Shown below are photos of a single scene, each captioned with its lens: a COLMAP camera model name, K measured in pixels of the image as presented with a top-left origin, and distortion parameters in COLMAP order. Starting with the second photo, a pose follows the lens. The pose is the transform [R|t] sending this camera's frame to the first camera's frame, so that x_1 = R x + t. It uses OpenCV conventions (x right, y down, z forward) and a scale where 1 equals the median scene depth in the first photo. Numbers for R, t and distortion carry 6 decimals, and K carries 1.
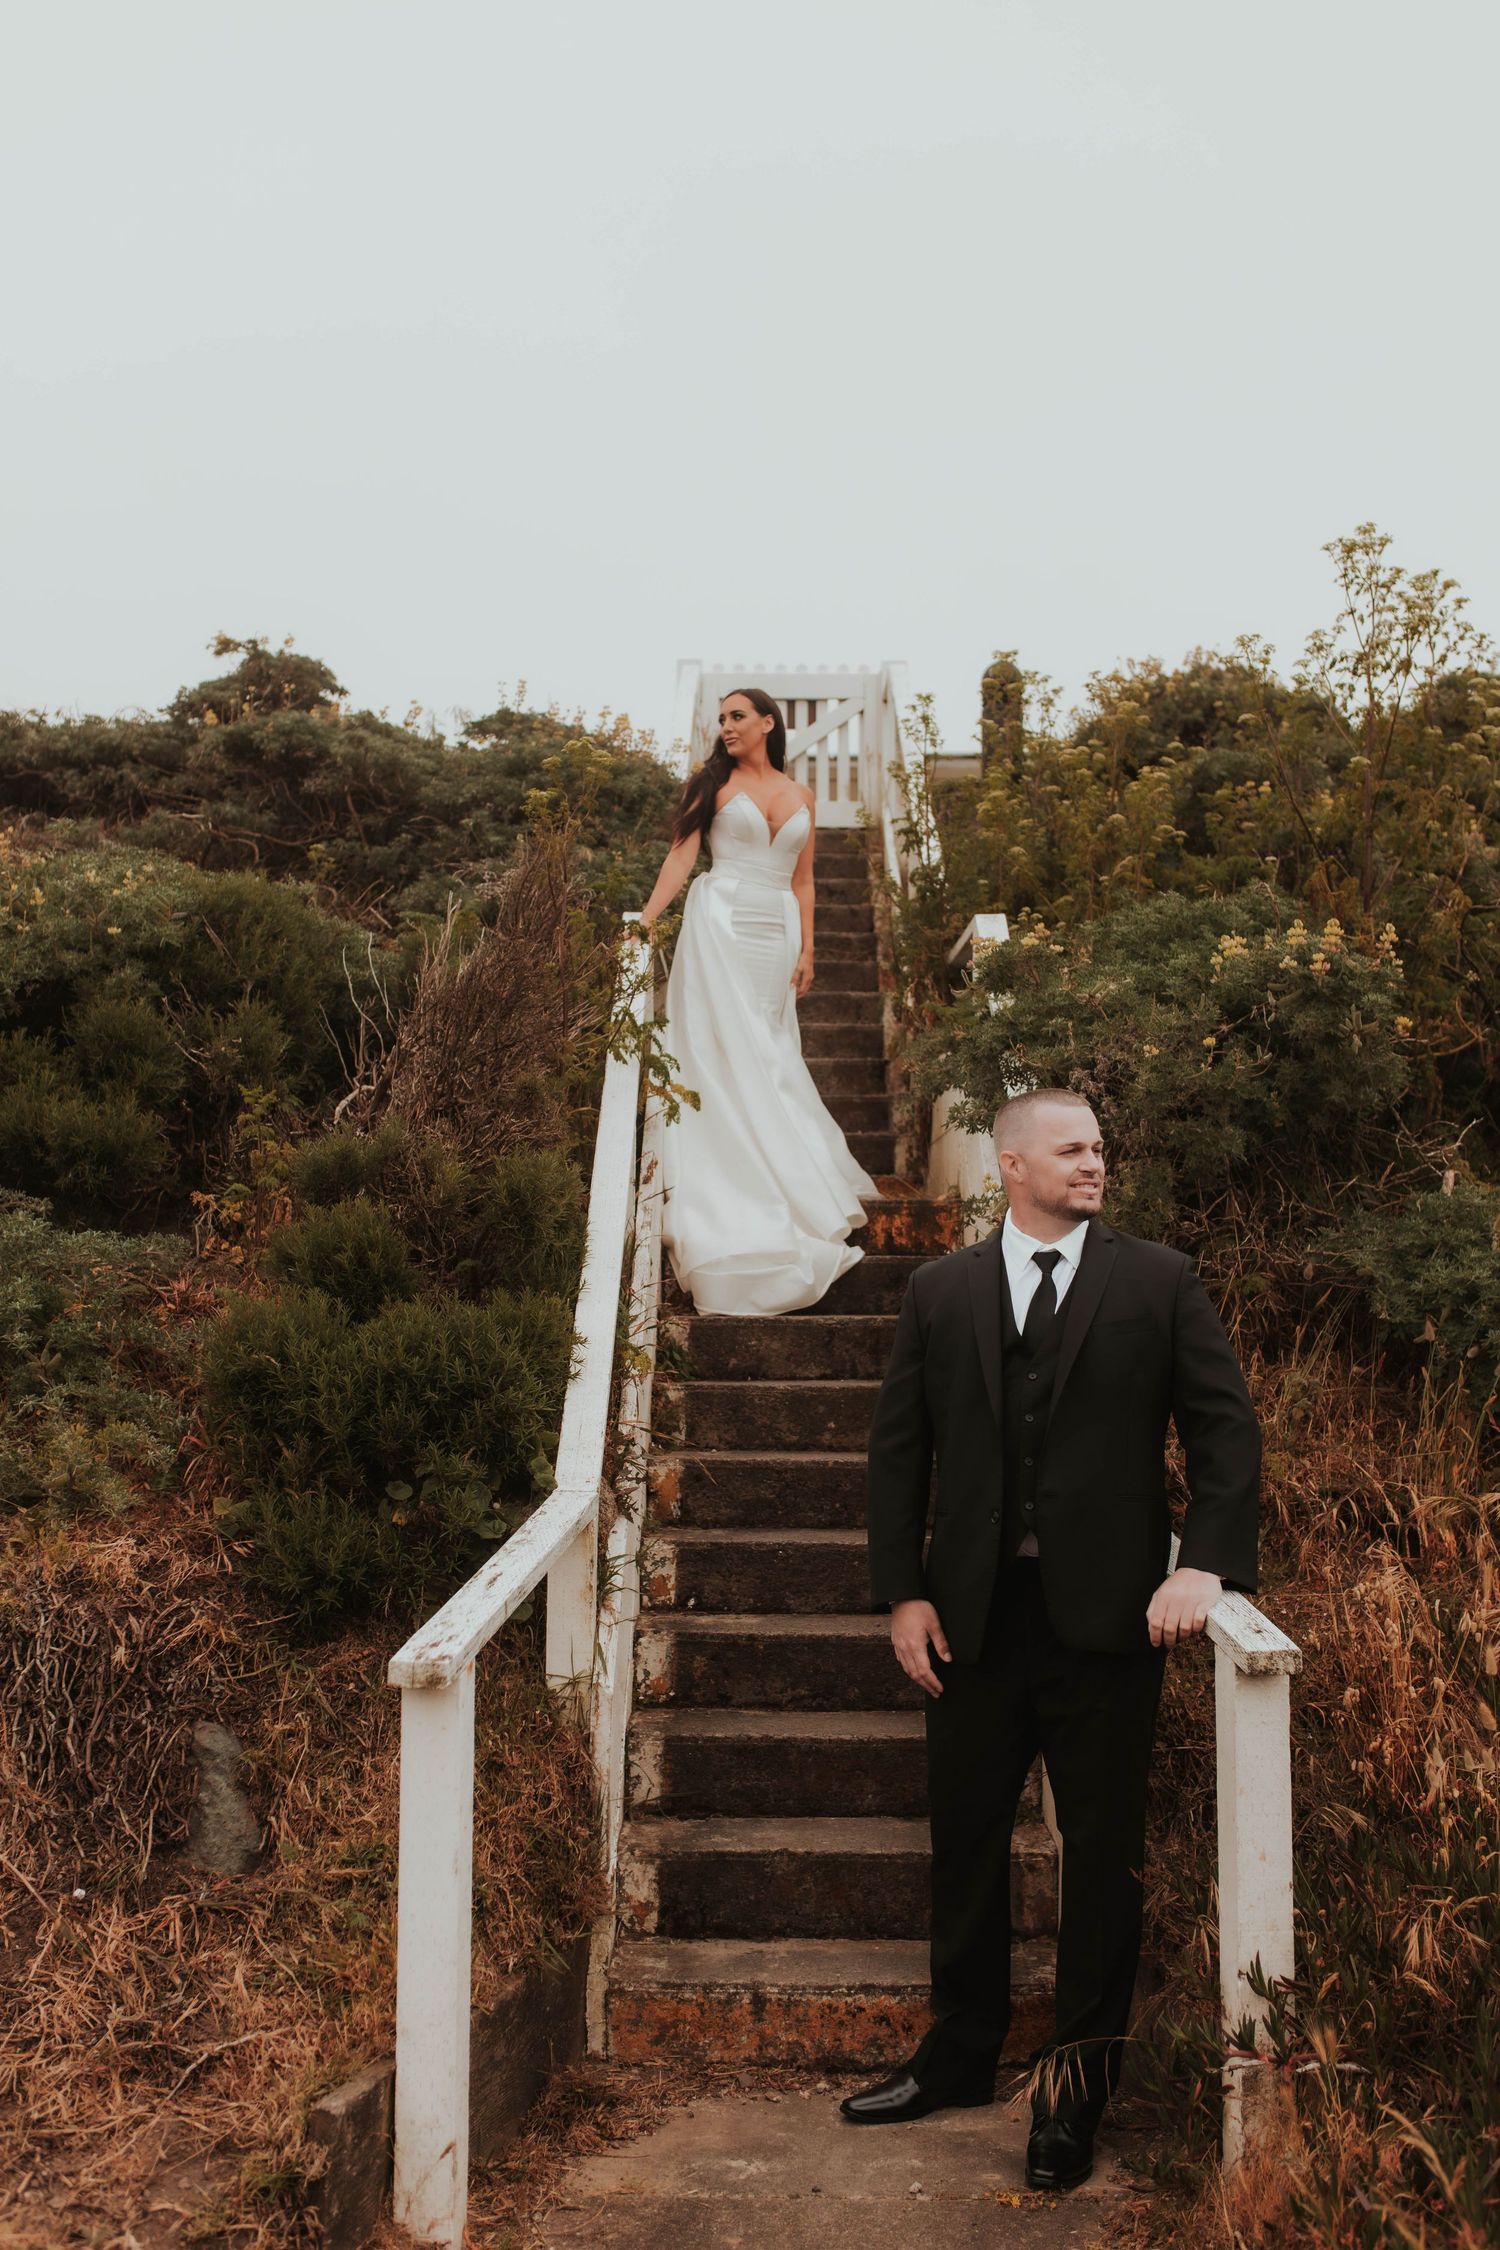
lens RADIAL K [[2157.2, 0, 811.1], [0, 2157.2, 1126.9], [0, 0, 1]] dist [-0.023114, 0.000000]
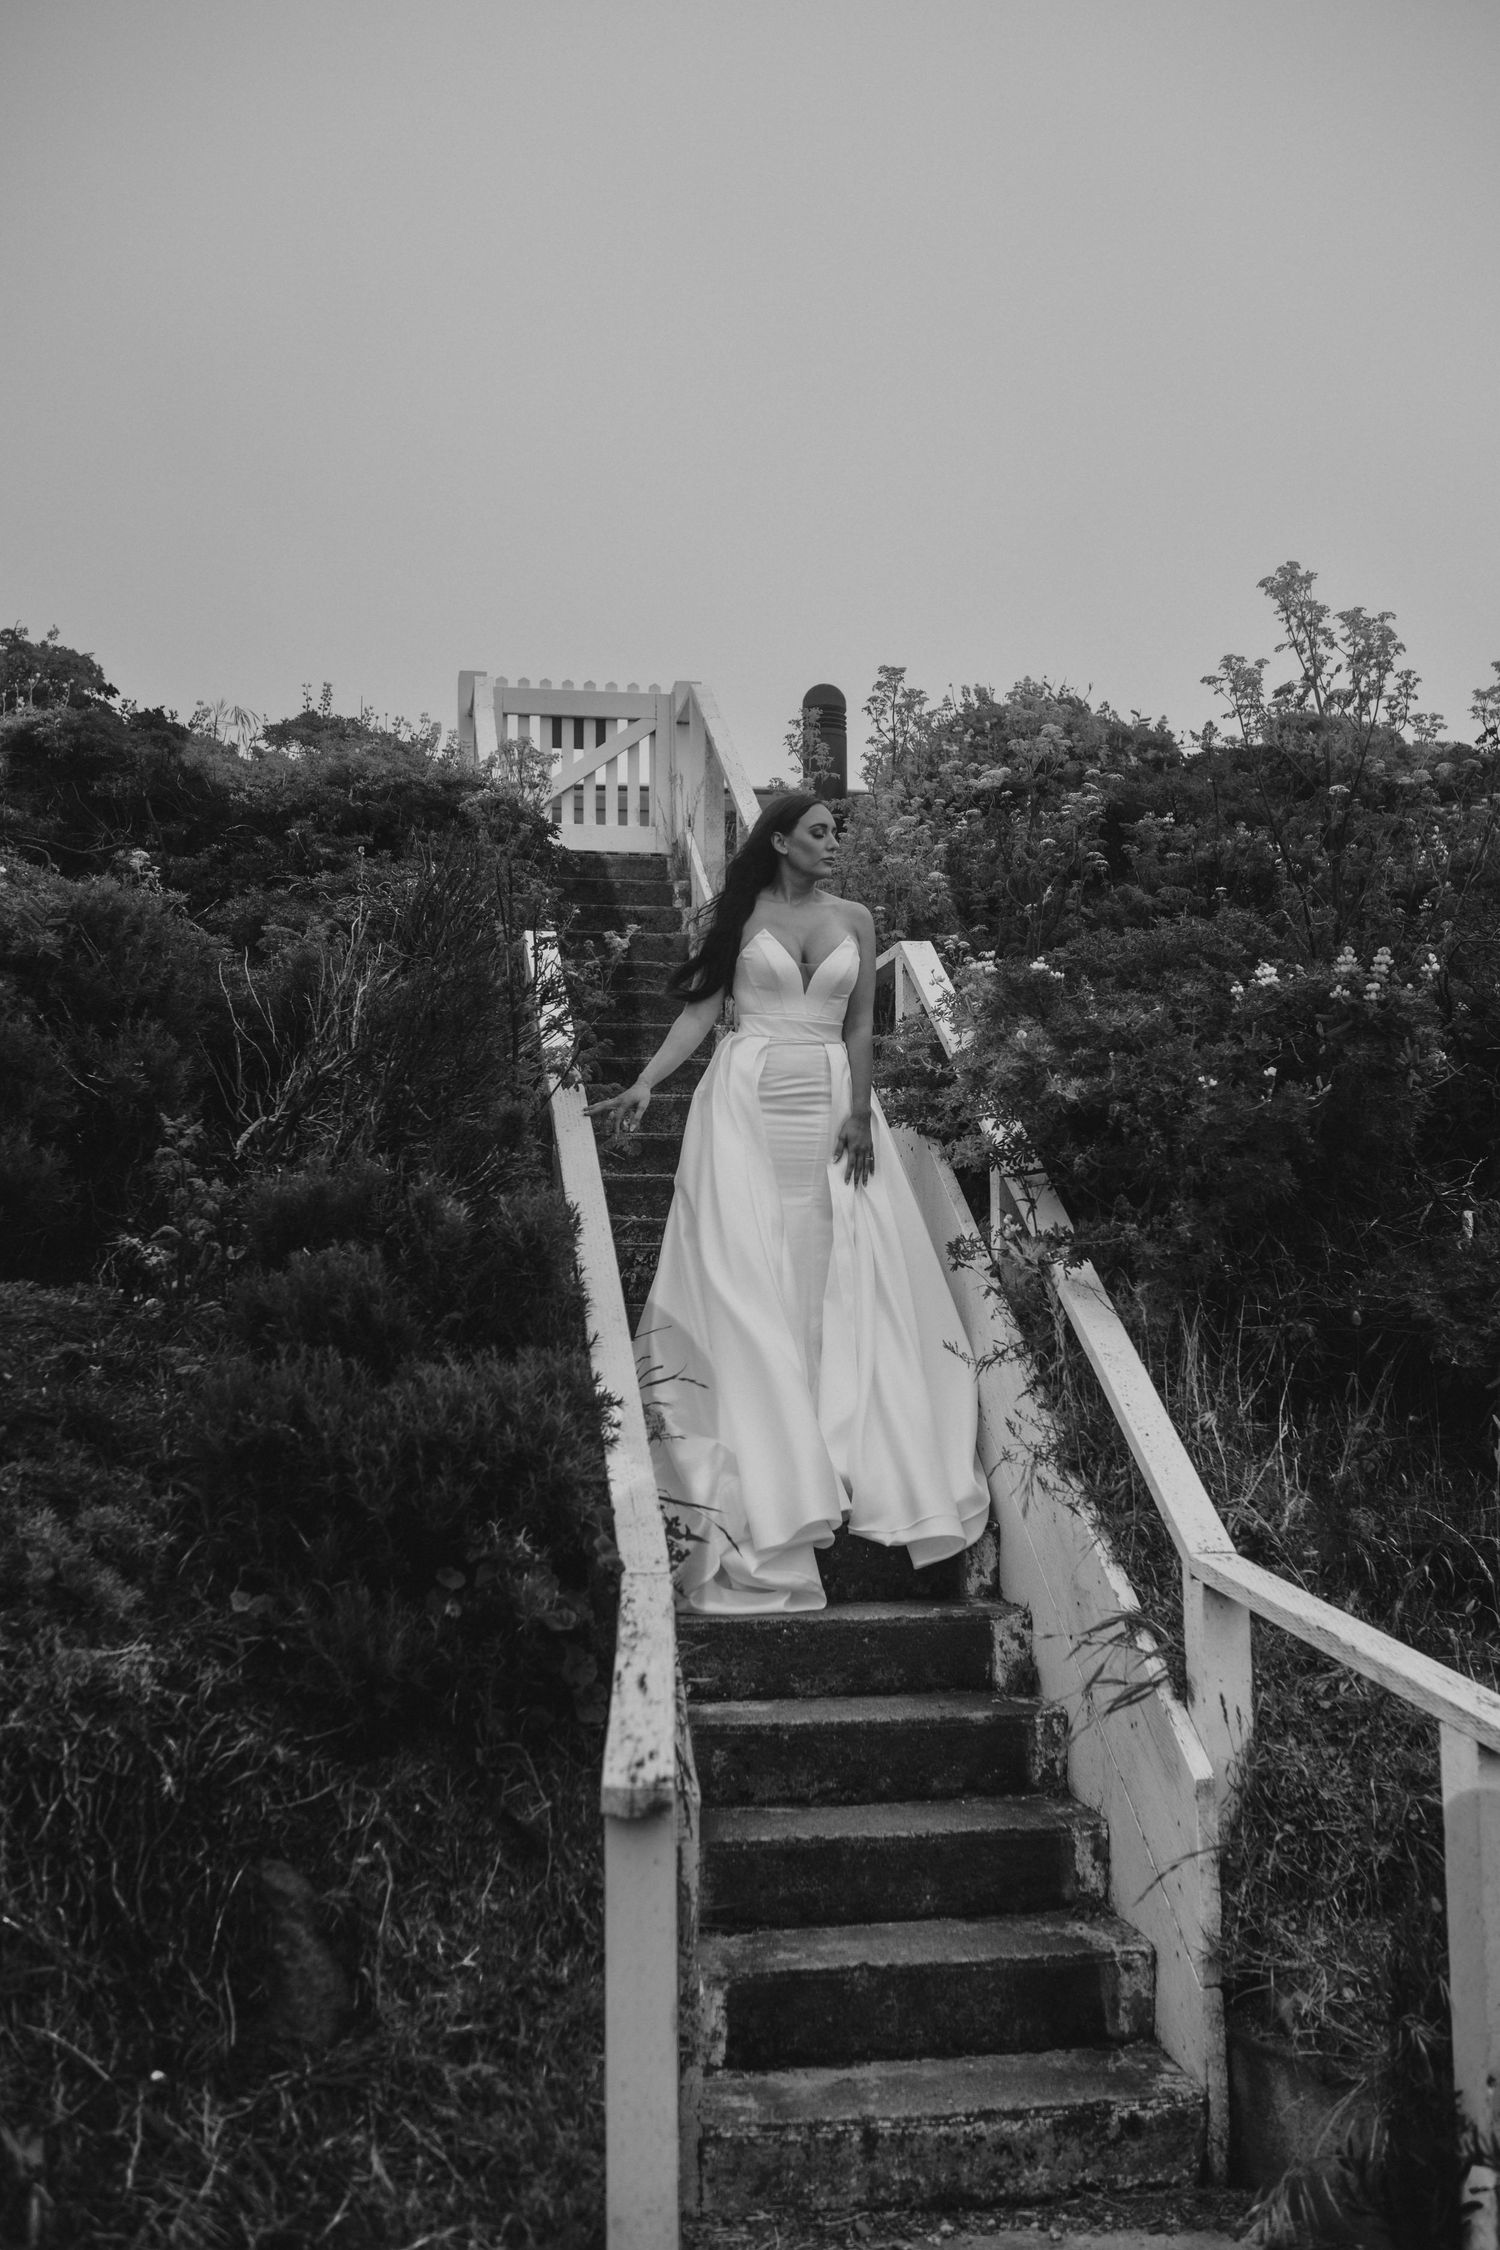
lens RADIAL K [[2157.2, 0, 682.4], [0, 2157.2, 1138.0], [0, 0, 1]] dist [-0.023114, 0.000000]
pose [[0.986474, 0.004570, 0.163852, -0.226314], [-0.001821, 0.999855, -0.016924, 0.005167], [-0.163906, 0.016397, 0.986340, 0.112767]]
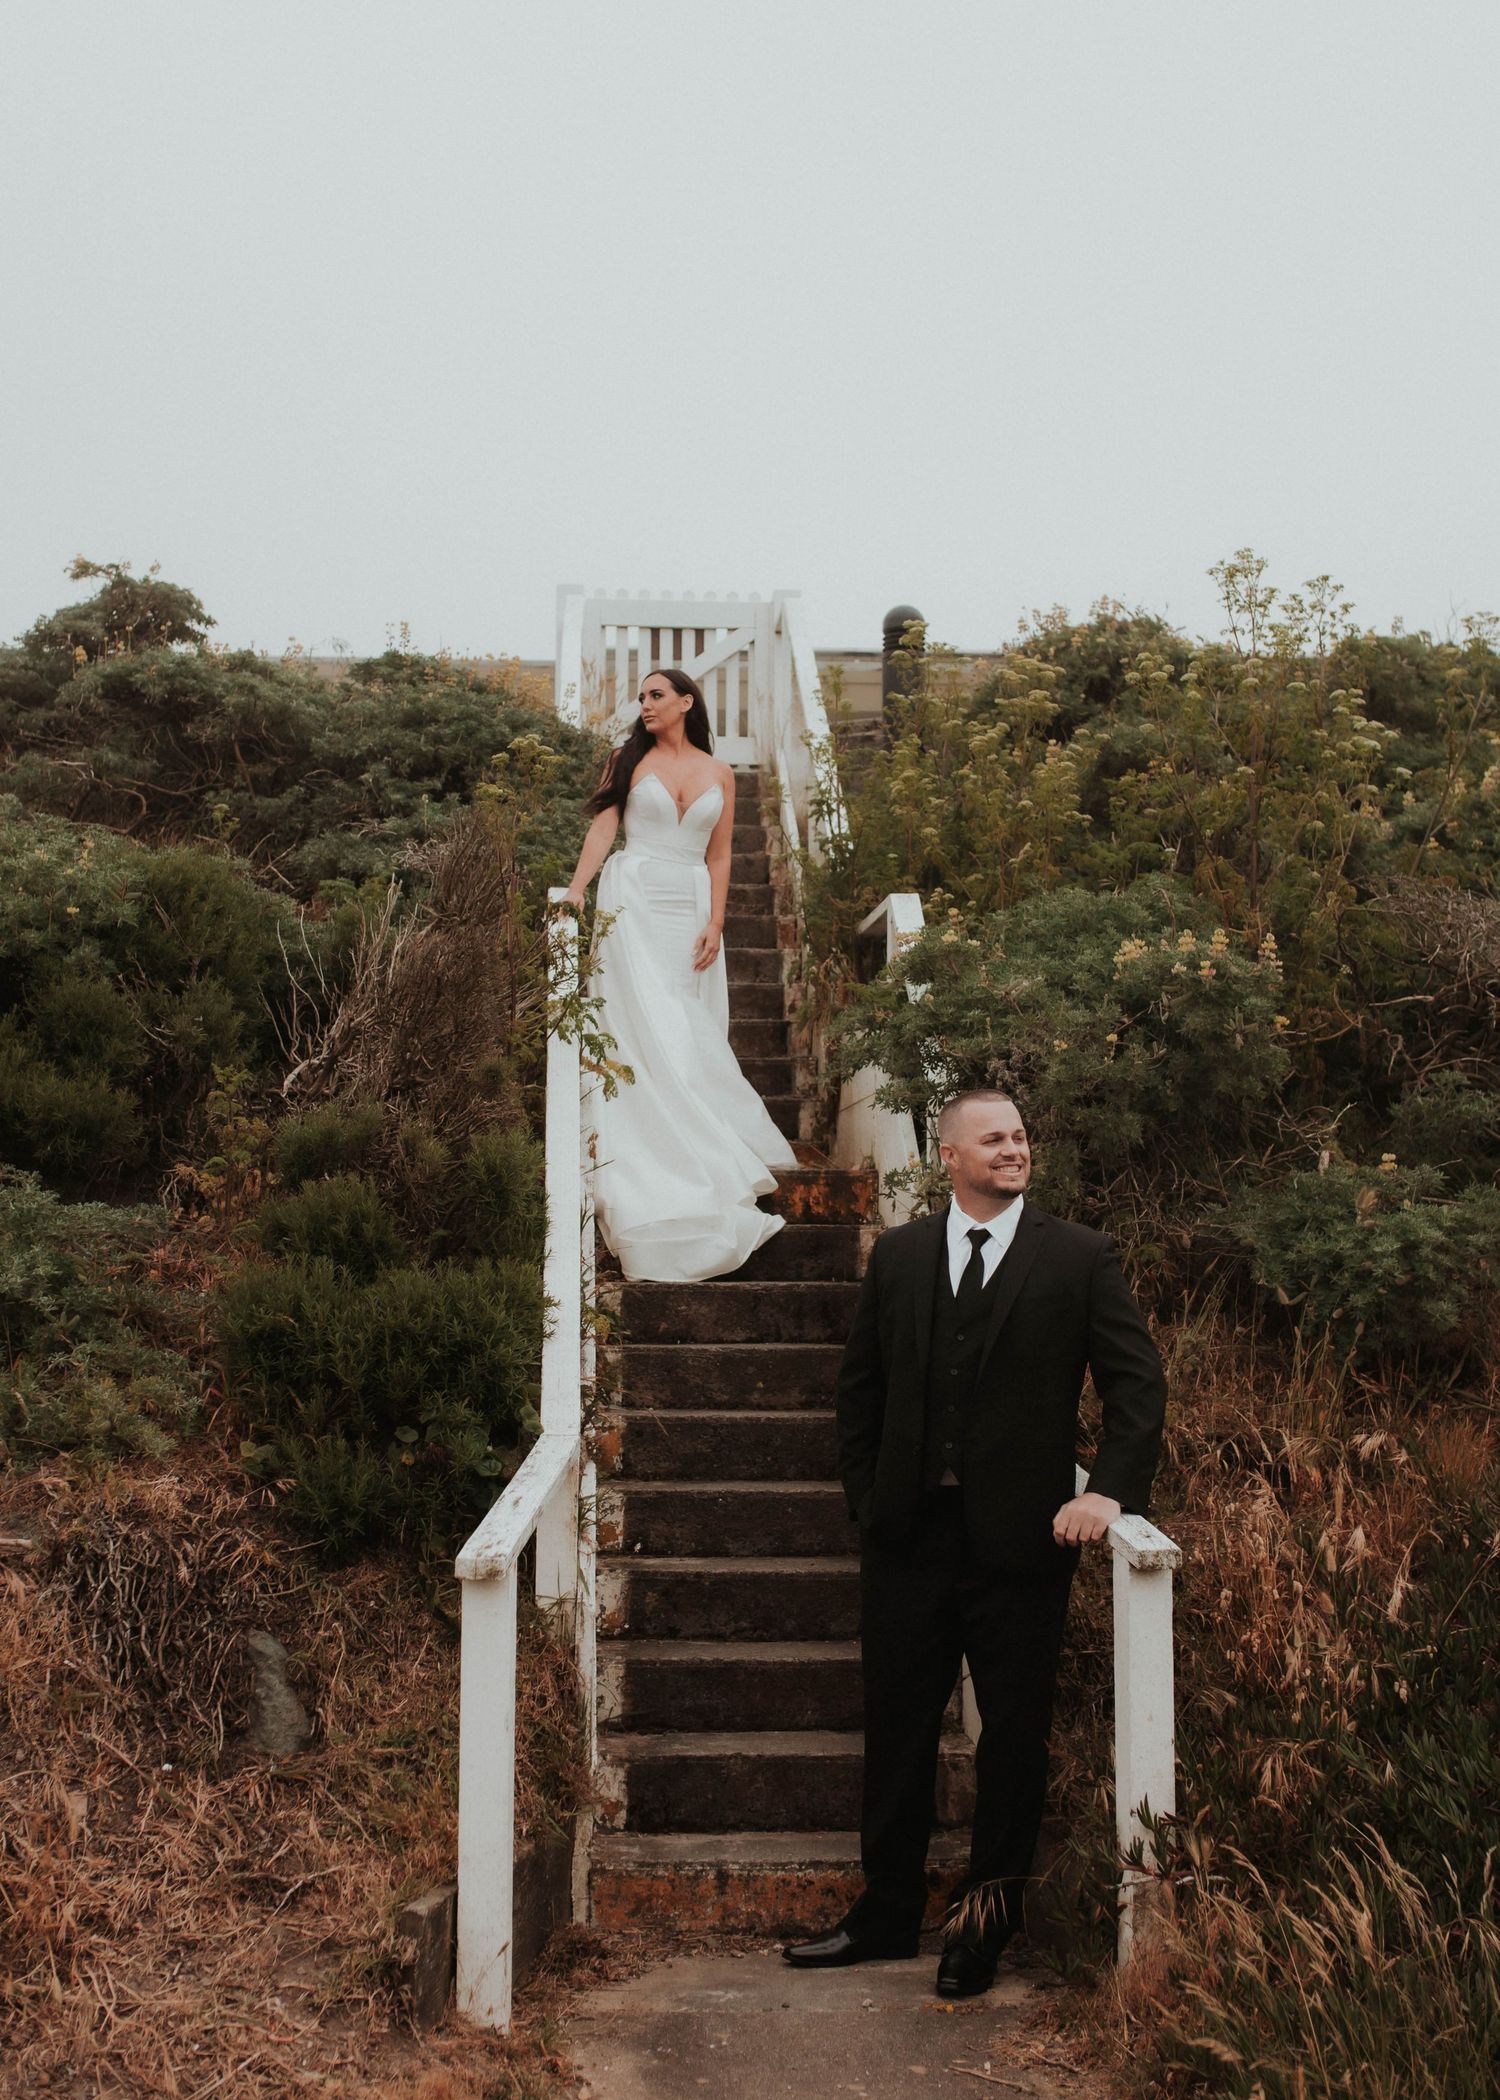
lens RADIAL K [[2952.8, 0, 796.1], [0, 2952.8, 902.9], [0, 0, 1]] dist [-0.030552, 0.000000]
pose [[0.997336, 0.009630, 0.072303, -0.094357], [-0.006552, 0.999067, -0.042683, -0.044042], [-0.072647, 0.042096, 0.996469, -0.544025]]
